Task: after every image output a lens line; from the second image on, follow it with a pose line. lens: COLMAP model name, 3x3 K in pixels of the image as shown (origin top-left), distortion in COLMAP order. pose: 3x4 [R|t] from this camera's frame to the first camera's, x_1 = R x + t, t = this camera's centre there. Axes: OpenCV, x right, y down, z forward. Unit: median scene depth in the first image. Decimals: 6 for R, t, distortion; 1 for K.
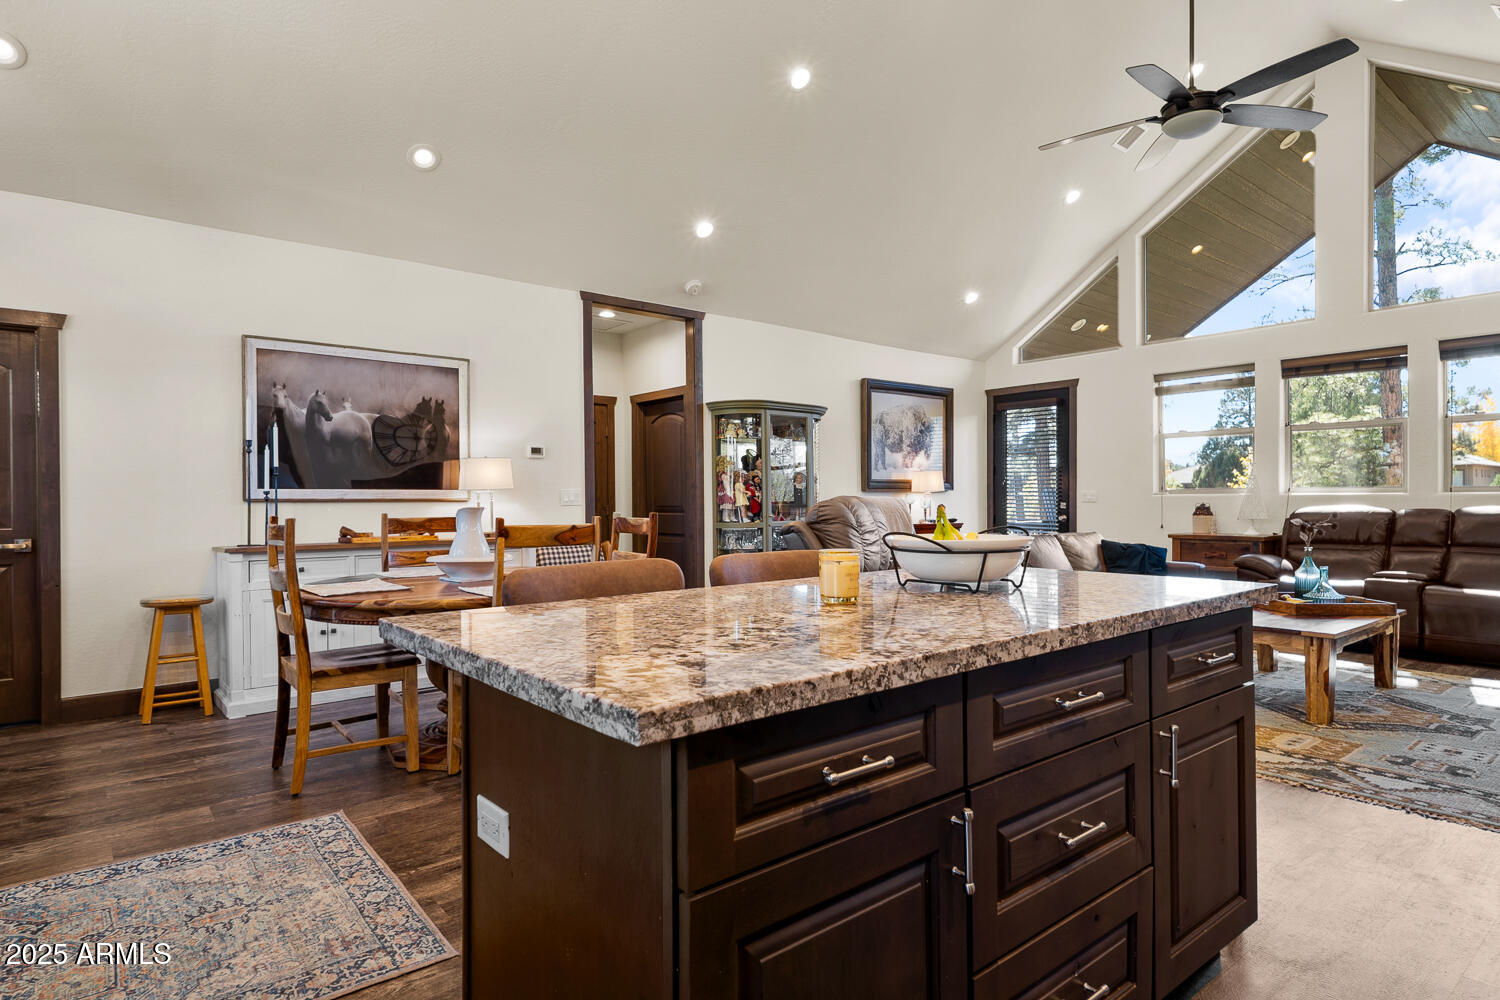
lens RADIAL K [[803.0, 0, 749.8], [0, 803.0, 501.7], [0, 0, 1]] dist [0.010485, -0.004819]
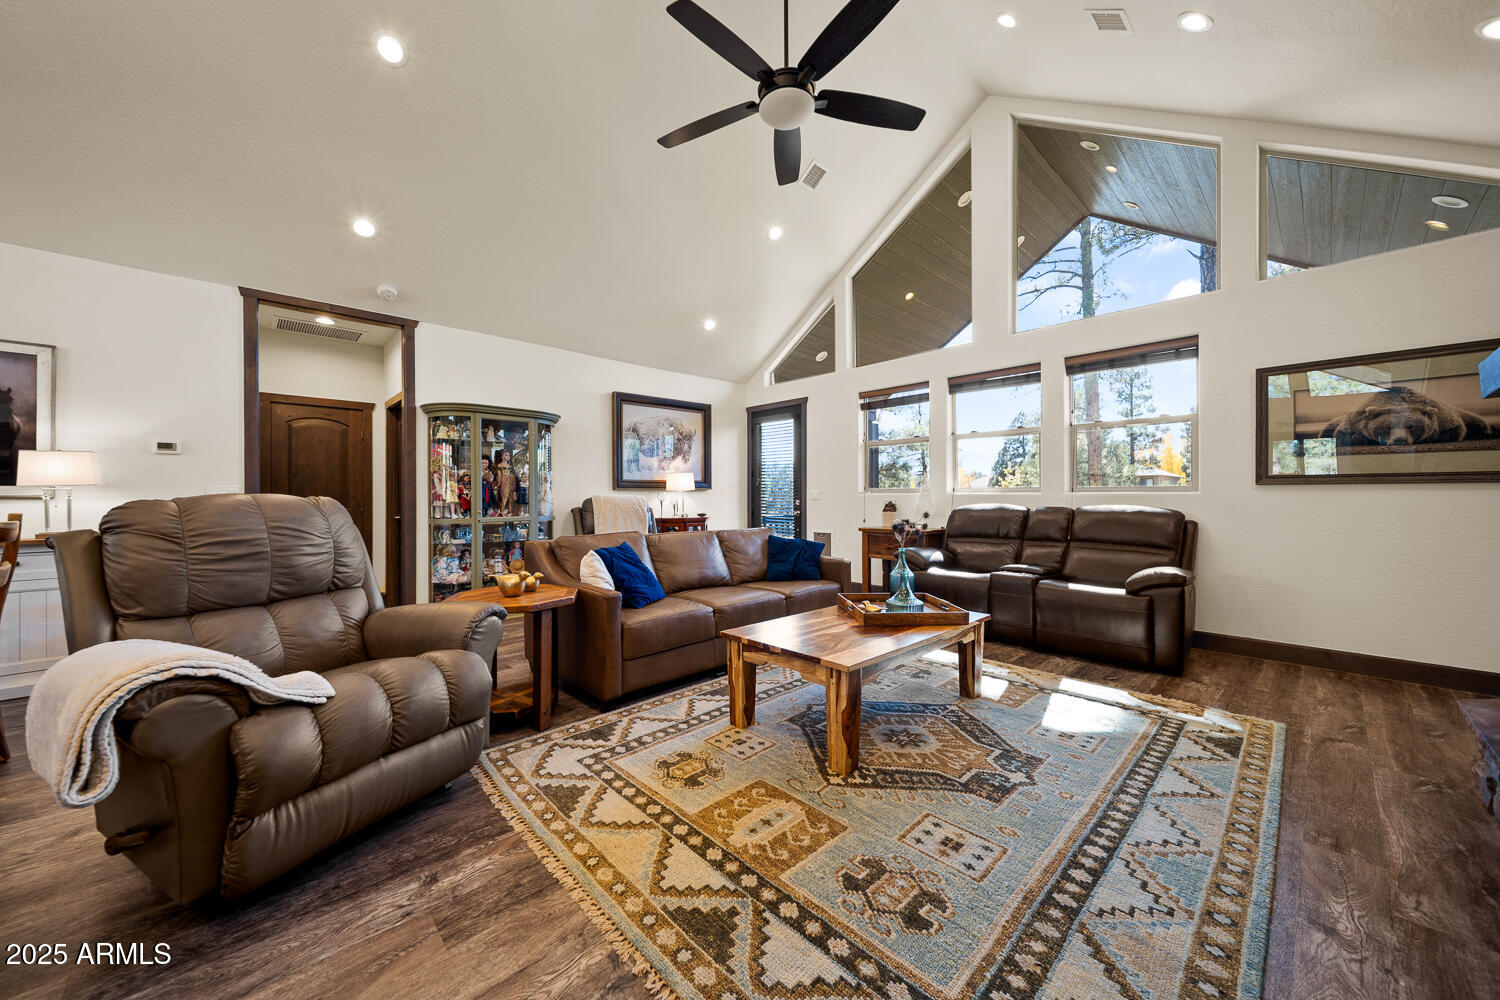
lens RADIAL K [[534.3, 0, 743.7], [0, 534.3, 494.6], [0, 0, 1]] dist [0.002390, 0.000014]
pose [[0.997570, 0.002700, 0.069613, 0.340840], [-0.002361, 0.999985, -0.004956, -0.003272], [-0.069626, 0.004780, 0.997562, 0.276588]]
